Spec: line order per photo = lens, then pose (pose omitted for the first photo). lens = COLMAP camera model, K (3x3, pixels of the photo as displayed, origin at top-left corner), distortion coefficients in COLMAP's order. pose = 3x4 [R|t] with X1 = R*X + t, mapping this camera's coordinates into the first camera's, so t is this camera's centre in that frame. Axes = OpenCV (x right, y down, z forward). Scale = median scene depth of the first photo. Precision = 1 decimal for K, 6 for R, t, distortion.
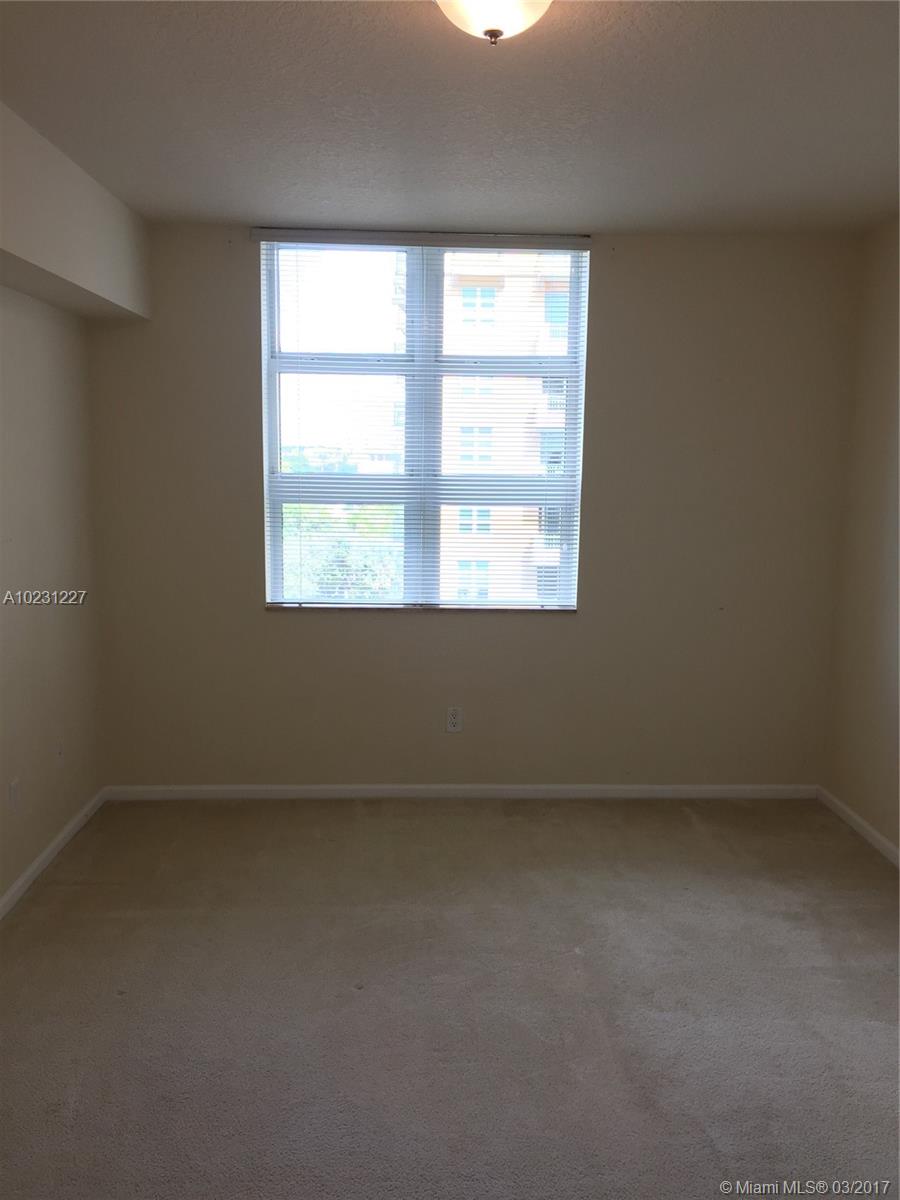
lens RADIAL K [[1022.4, 0, 452.4], [0, 1022.4, 596.6], [0, 0, 1]] dist [0.033268, -0.006062]
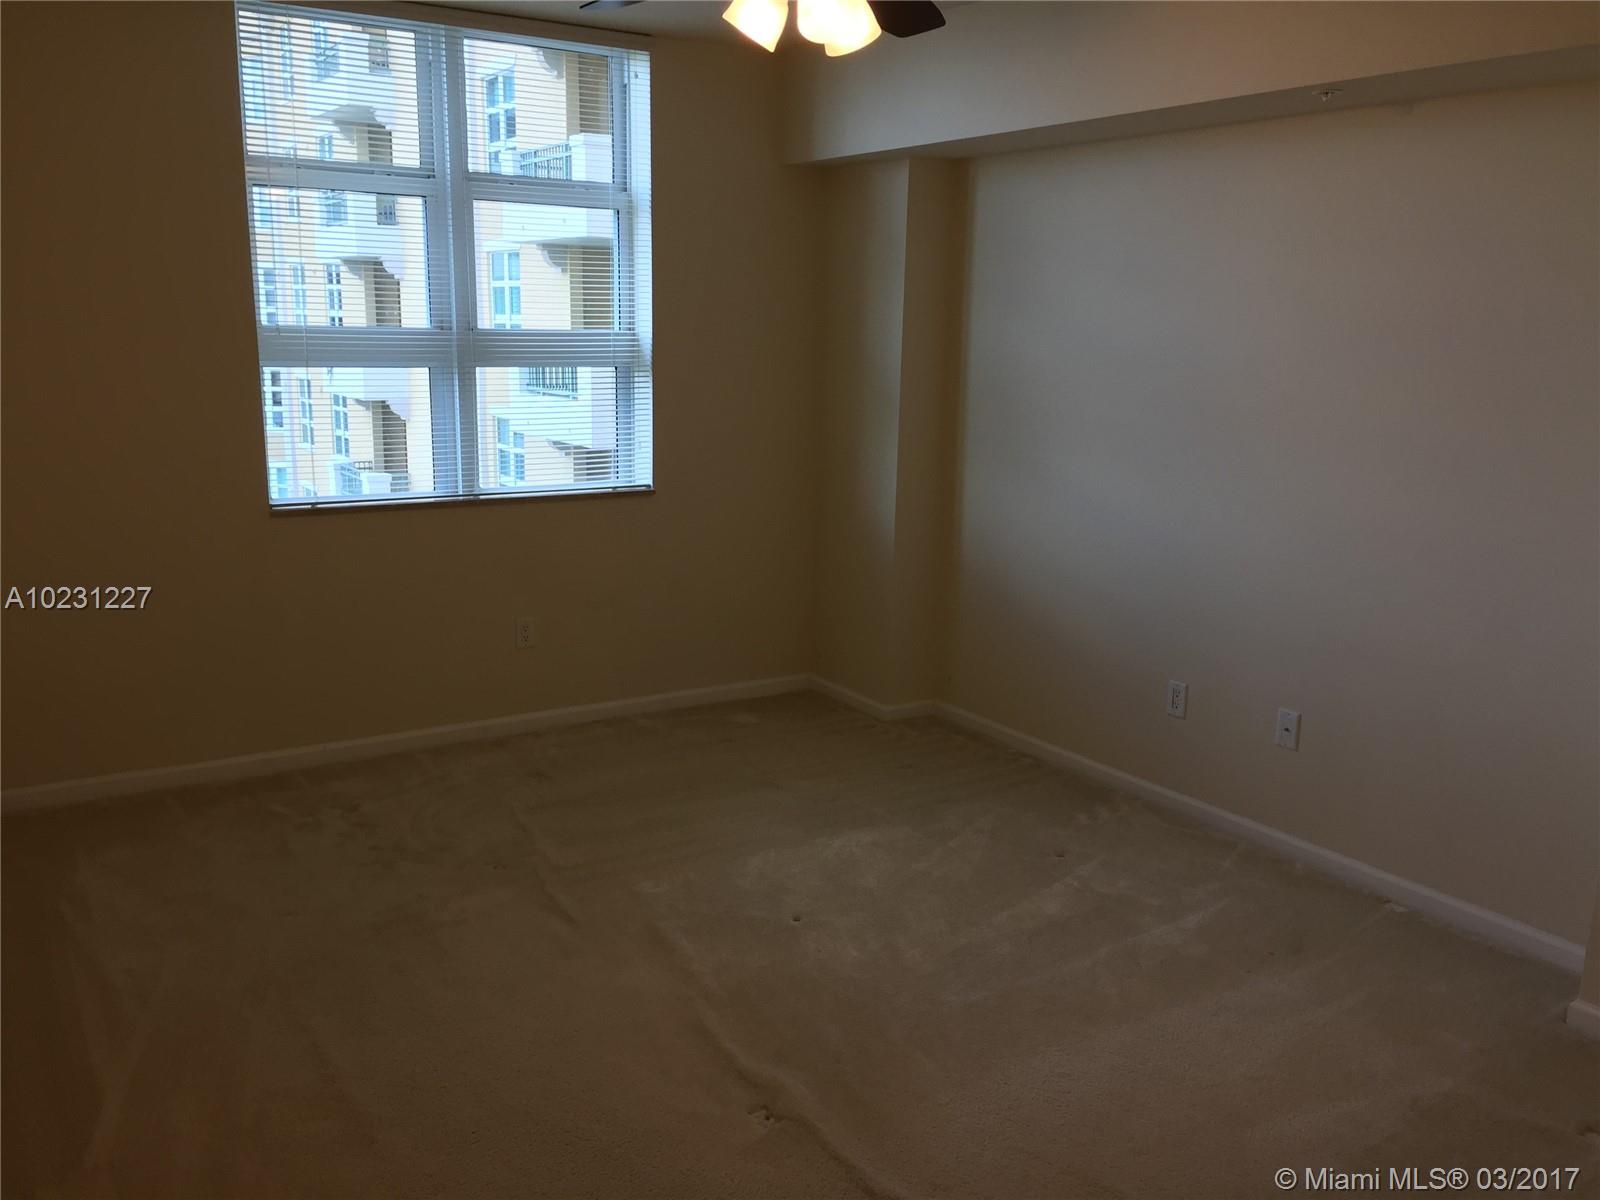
lens RADIAL K [[1363.1, 0, 792.7], [0, 1363.1, 602.6], [0, 0, 1]] dist [0.033268, -0.006062]
pose [[0.860751, -0.104389, 0.498207, -0.349022], [0.062329, 0.992995, 0.100377, 0.000368], [-0.505196, -0.055347, 0.861228, -0.037978]]
